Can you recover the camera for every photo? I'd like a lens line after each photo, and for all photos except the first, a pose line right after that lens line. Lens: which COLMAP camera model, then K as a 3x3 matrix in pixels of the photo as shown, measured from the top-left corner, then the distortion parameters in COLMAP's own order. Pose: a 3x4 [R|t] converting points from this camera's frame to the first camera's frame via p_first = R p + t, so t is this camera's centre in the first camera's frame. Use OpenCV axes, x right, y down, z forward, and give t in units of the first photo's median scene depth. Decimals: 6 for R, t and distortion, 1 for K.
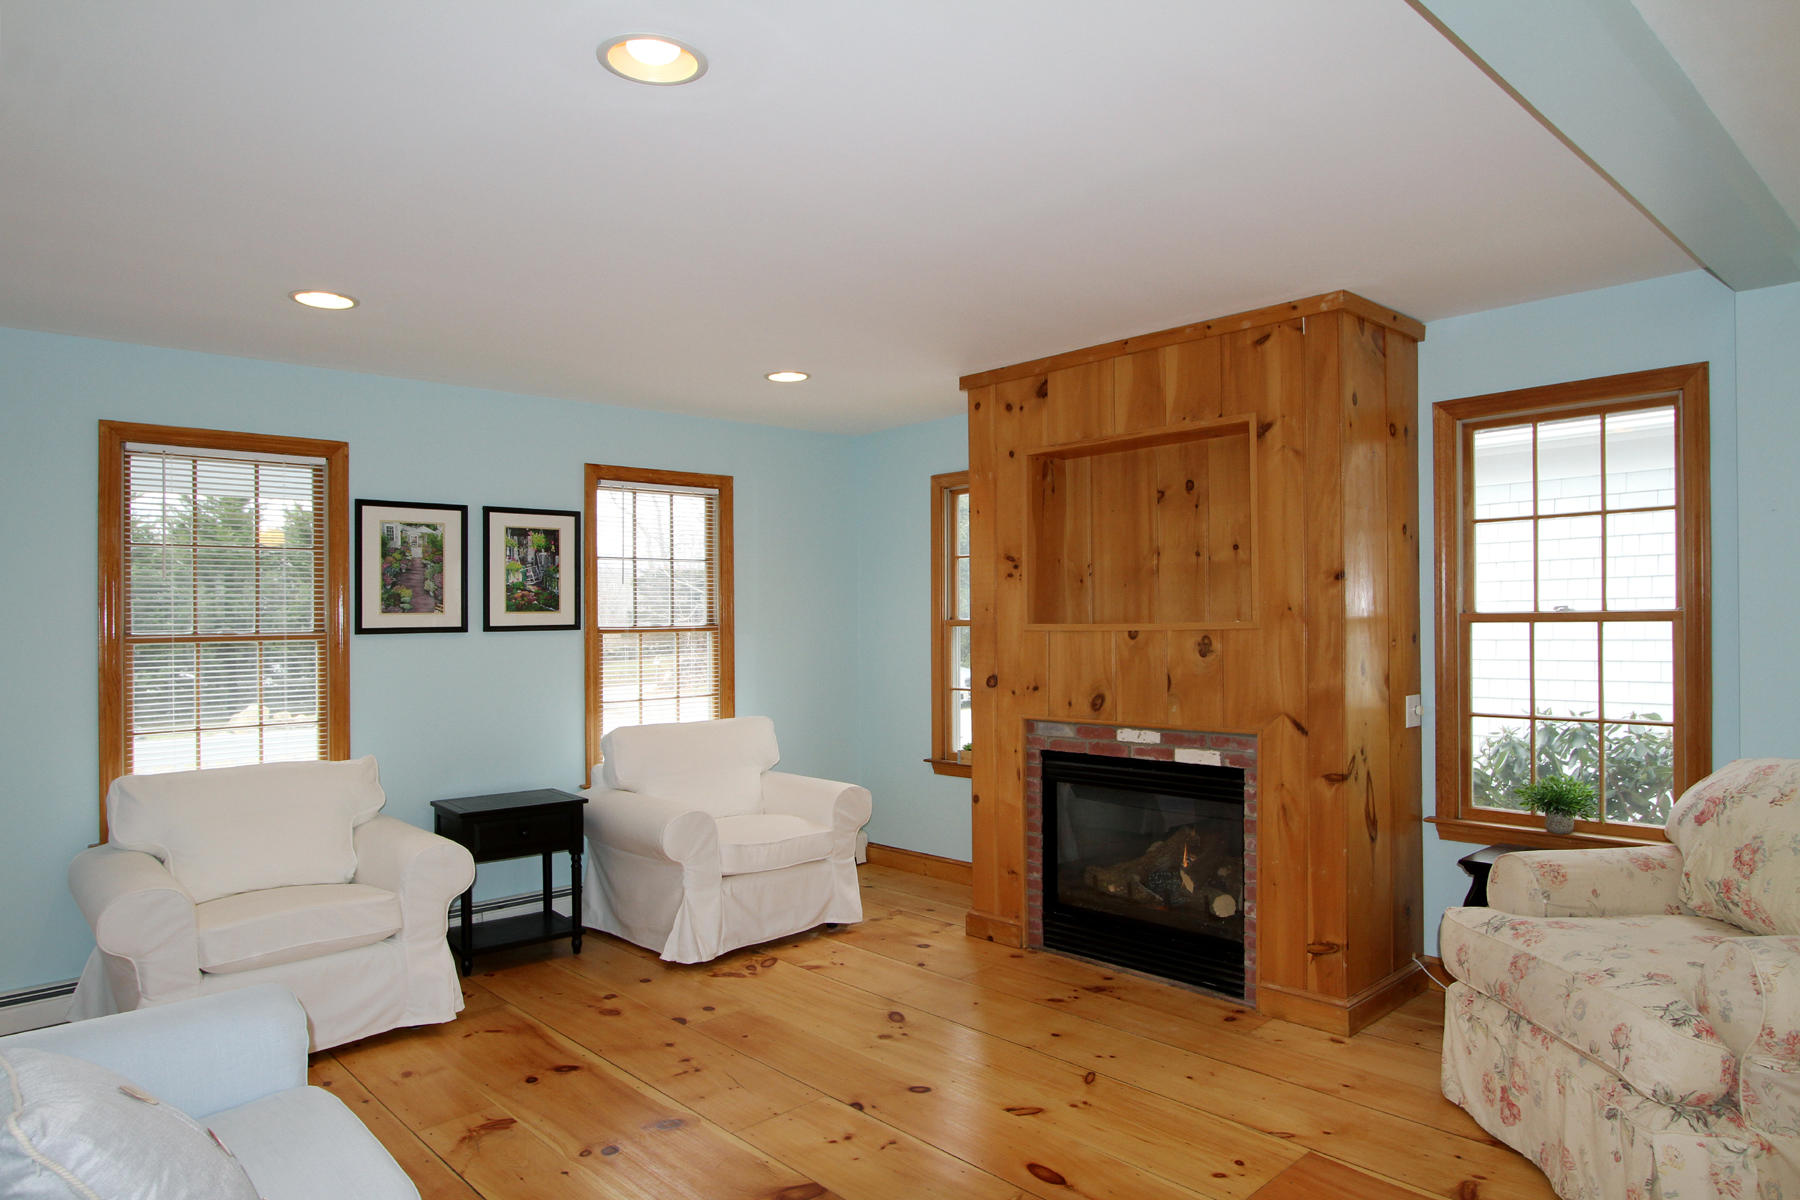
lens RADIAL K [[1121.1, 0, 926.8], [0, 1121.1, 609.3], [0, 0, 1]] dist [-0.002752, 0.005274]
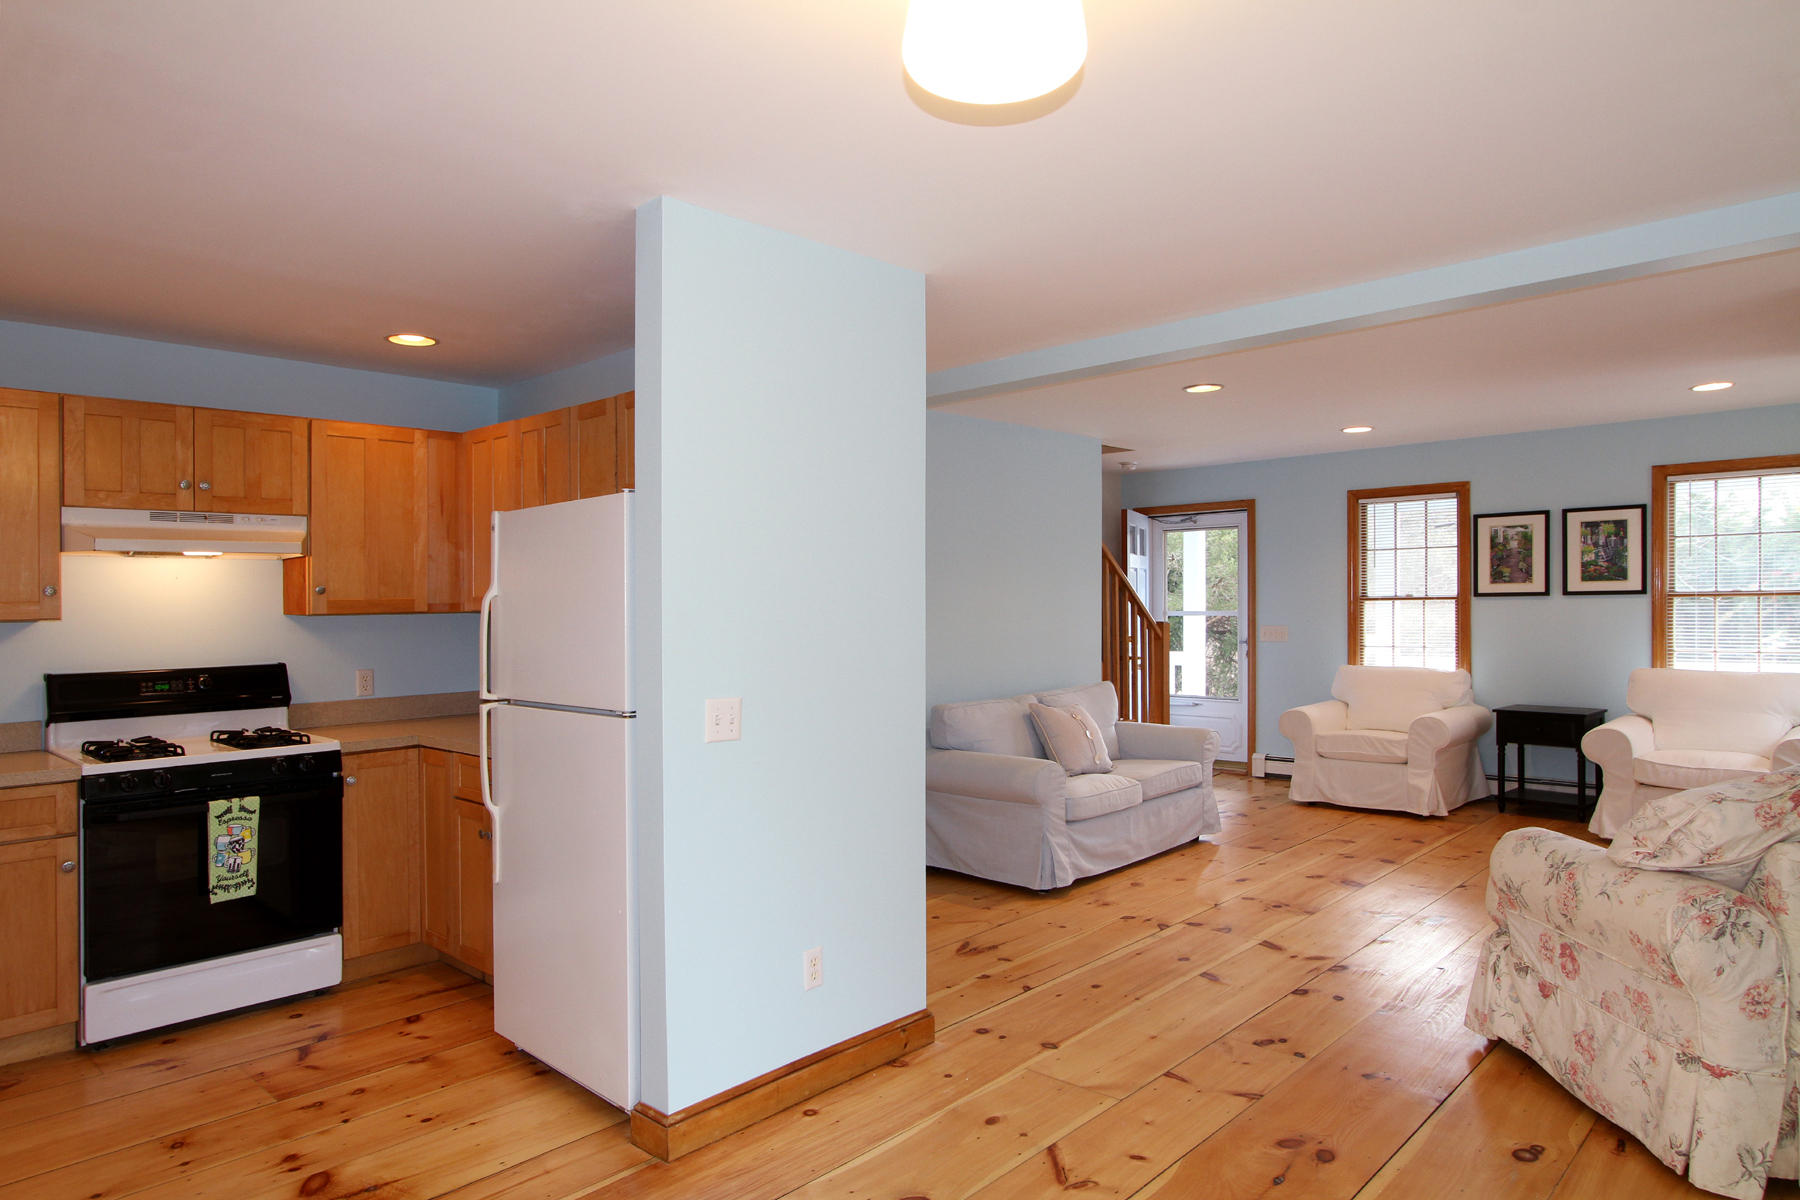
lens RADIAL K [[1121.1, 0, 900.3], [0, 1121.1, 611.4], [0, 0, 1]] dist [-0.002752, 0.005274]
pose [[0.028620, 0.021025, -0.999369, 1.123760], [0.019231, 0.999582, 0.021580, -0.007747], [0.999405, -0.019837, 0.028203, 0.104667]]
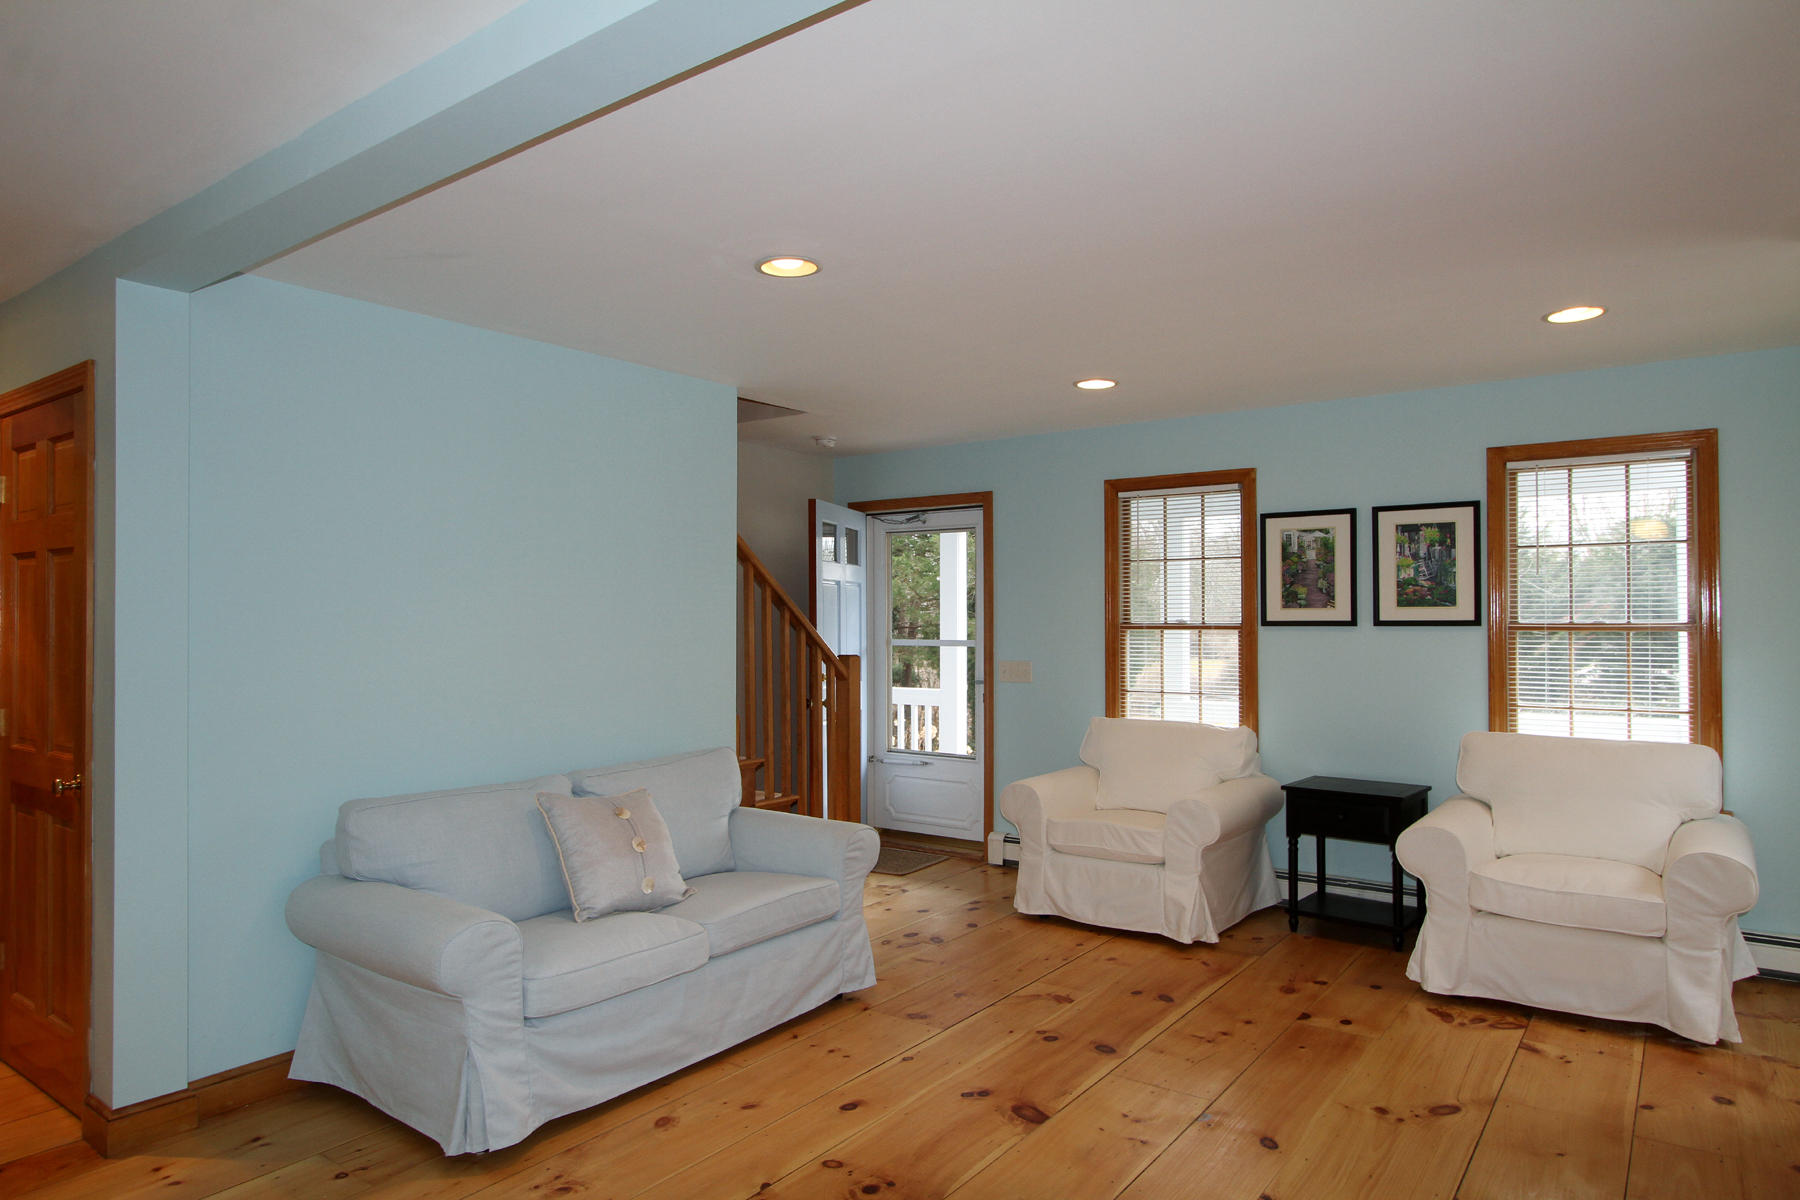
lens RADIAL K [[1121.1, 0, 927.1], [0, 1121.1, 590.9], [0, 0, 1]] dist [-0.002752, 0.005274]
pose [[0.170974, -0.017558, -0.985119, 0.621344], [0.001467, 0.999845, -0.017566, 0.005505], [0.985274, 0.001558, 0.170973, 0.438203]]
